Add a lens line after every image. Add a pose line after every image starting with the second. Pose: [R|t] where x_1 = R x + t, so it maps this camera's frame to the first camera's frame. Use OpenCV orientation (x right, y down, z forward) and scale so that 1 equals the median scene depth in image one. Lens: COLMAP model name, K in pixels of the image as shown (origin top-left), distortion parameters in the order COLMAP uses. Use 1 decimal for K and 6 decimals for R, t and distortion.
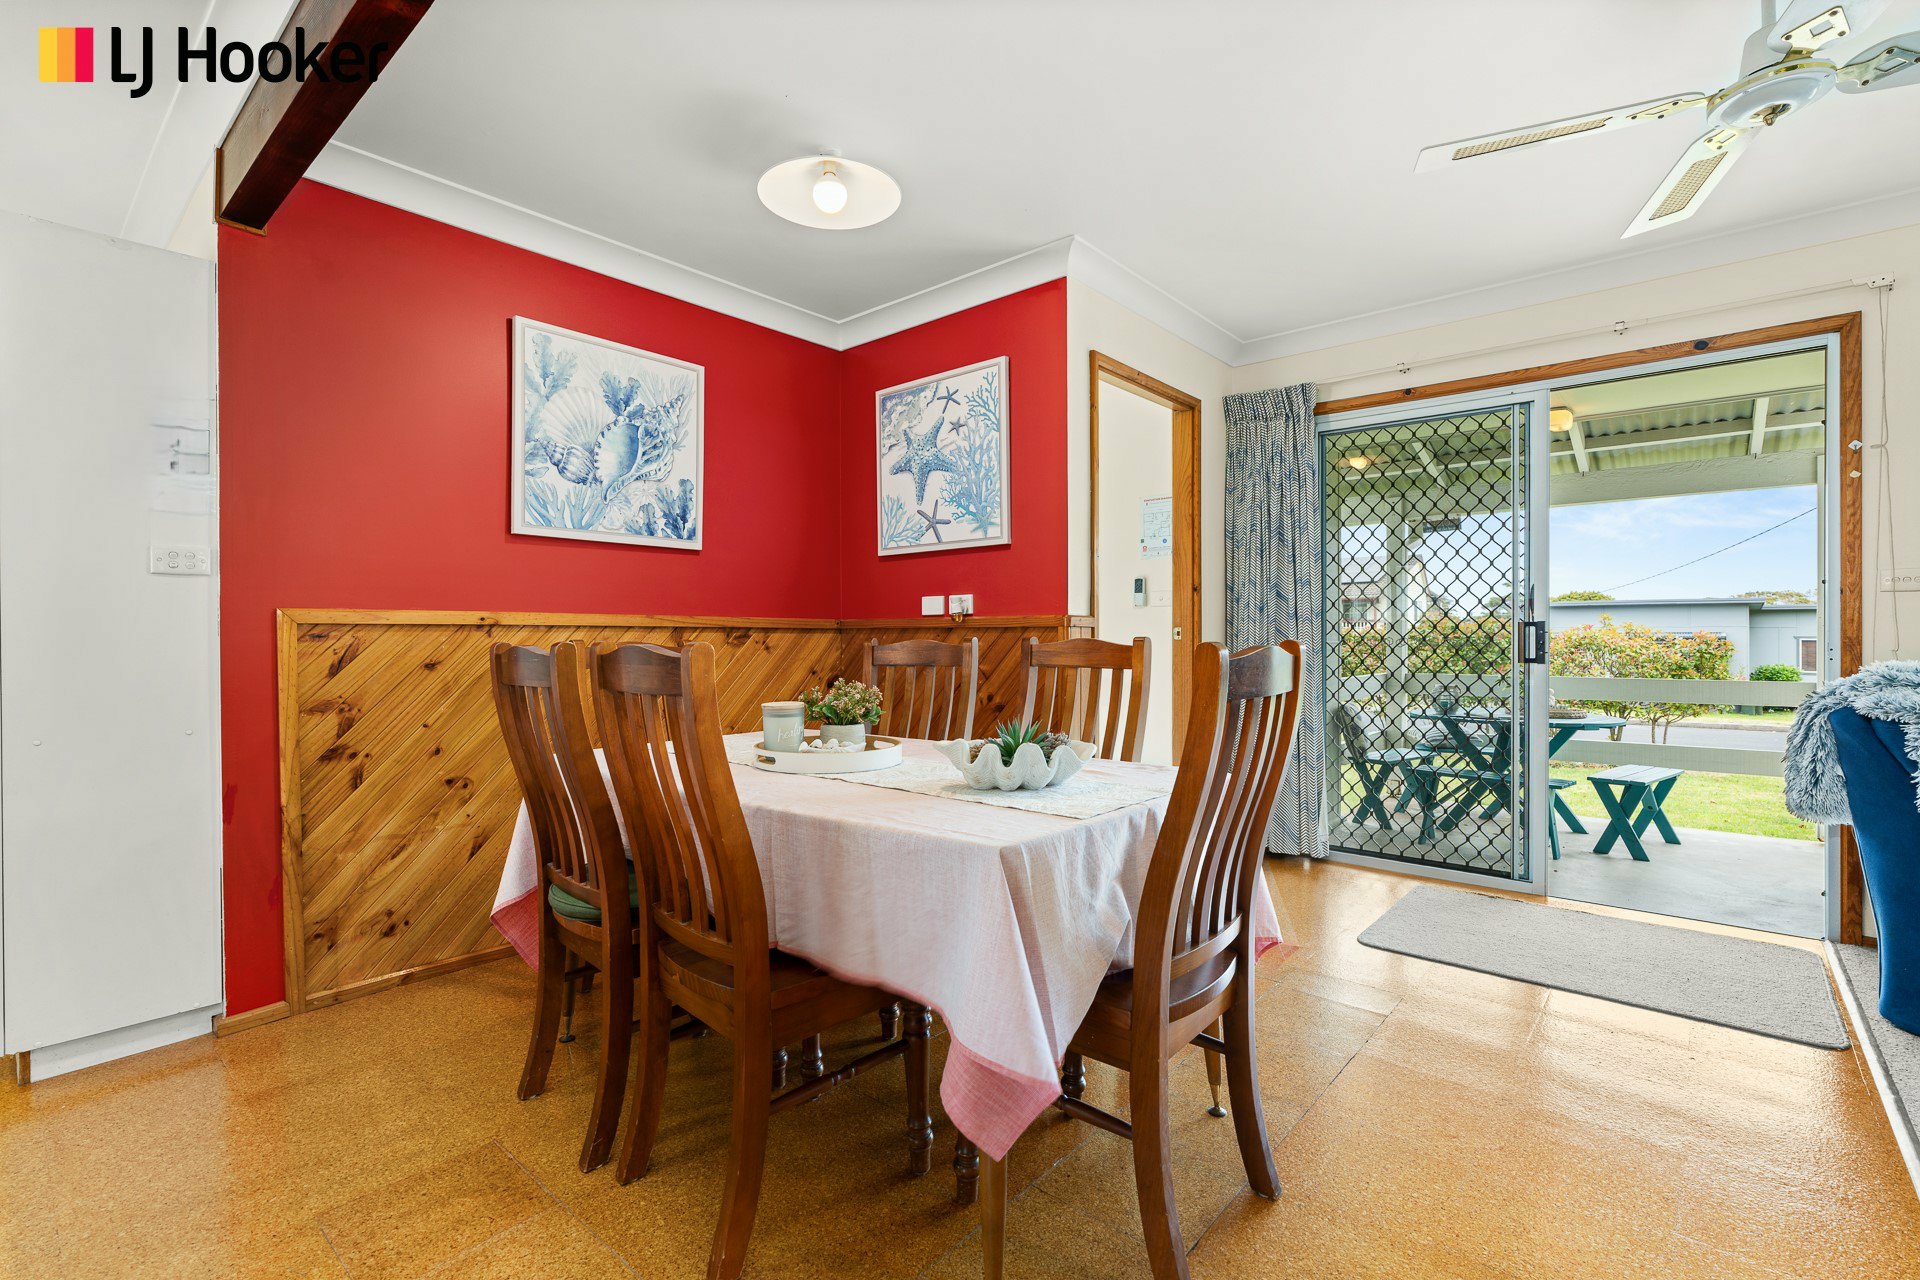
lens RADIAL K [[875.7, 0, 956.2], [0, 875.7, 627.6], [0, 0, 1]] dist [-0.002463, -0.000634]
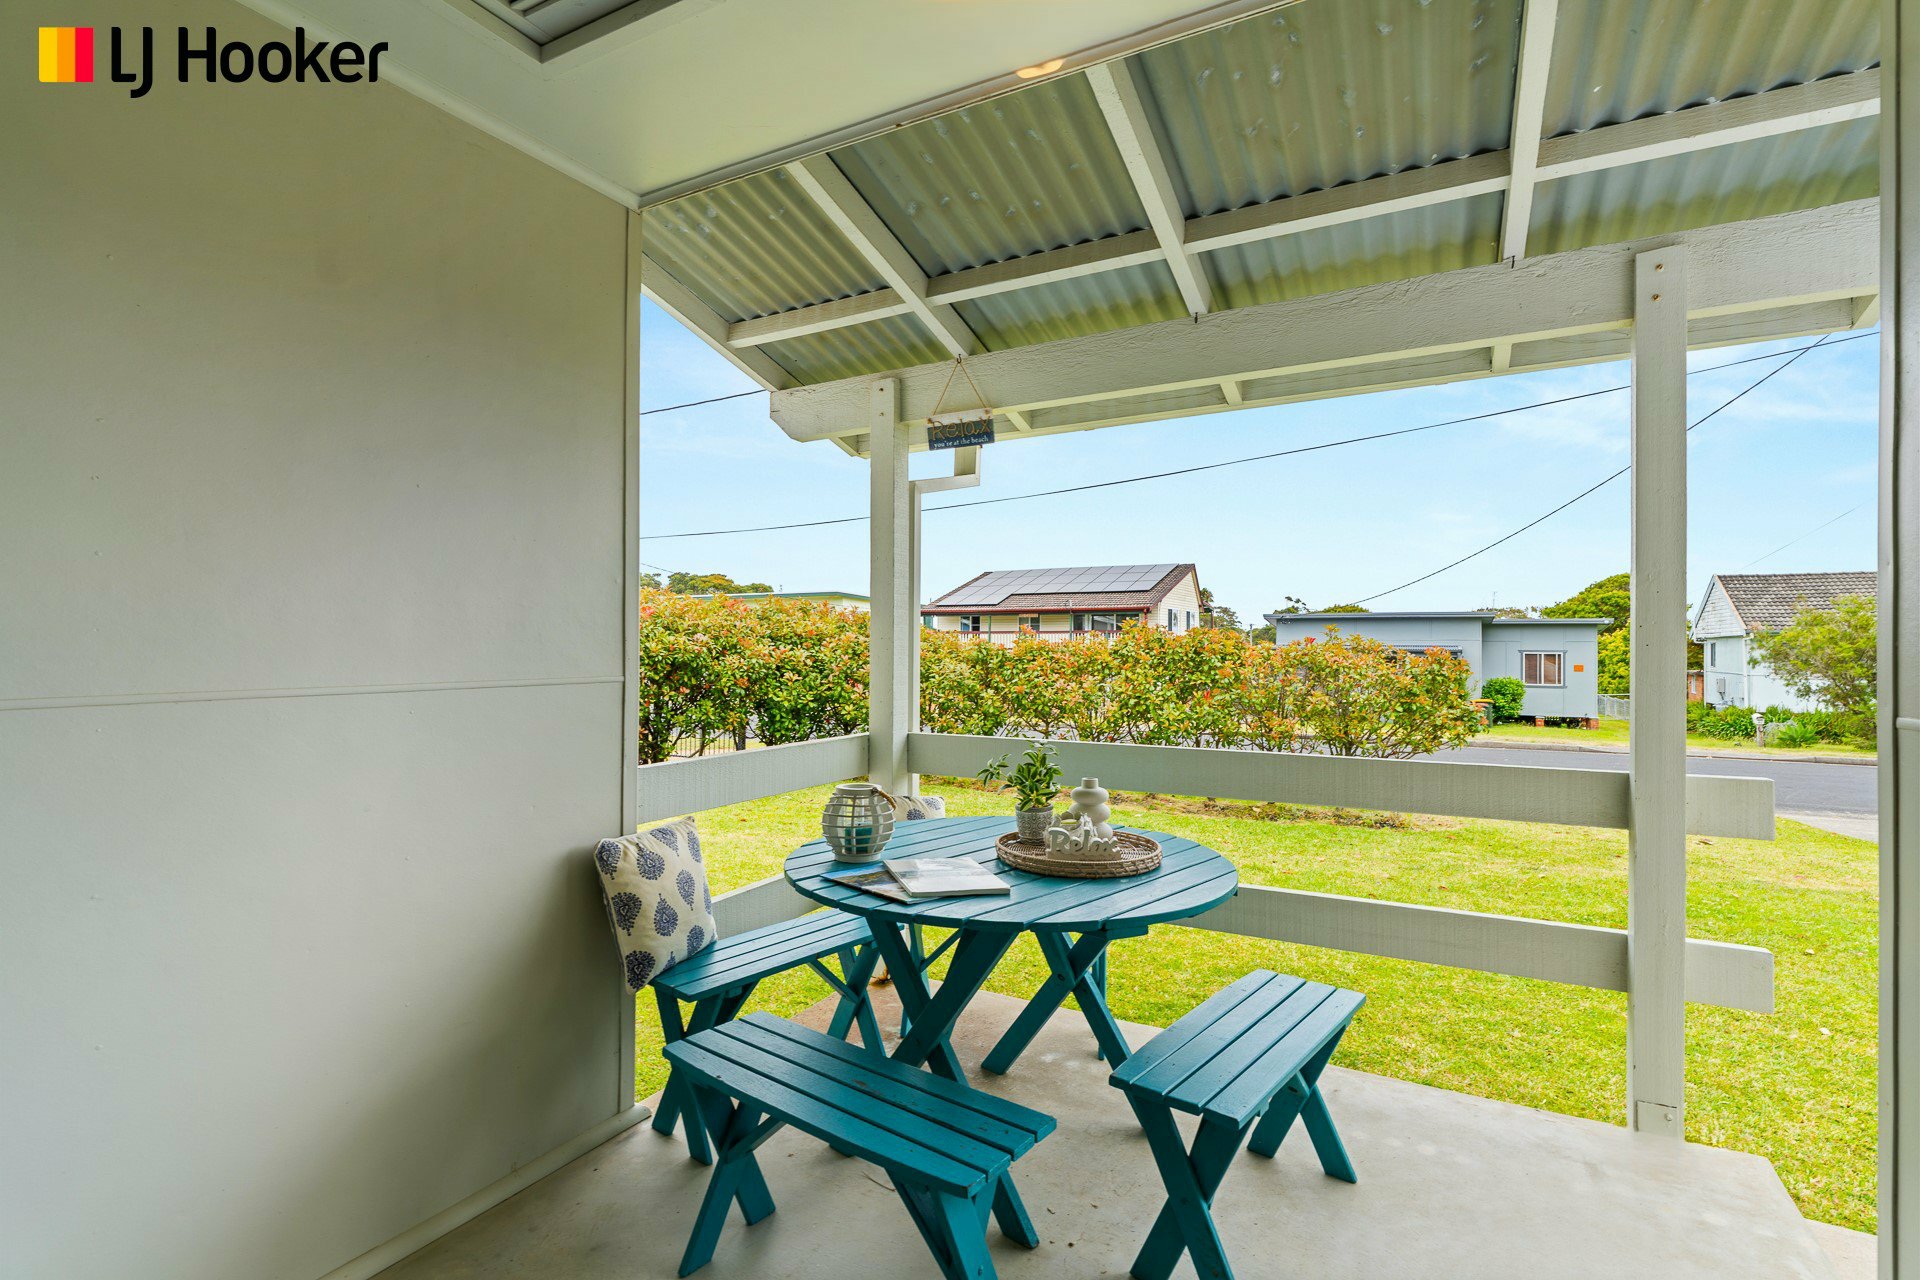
lens RADIAL K [[916.1, 0, 960.0], [0, 916.1, 640.0], [0, 0, 1]] dist [-0.001579, -0.000304]
pose [[0.975755, 0.002770, 0.218849, 0.490708], [-0.002899, 0.999996, 0.000265, -0.002863], [-0.218848, -0.000893, 0.975759, 0.552340]]
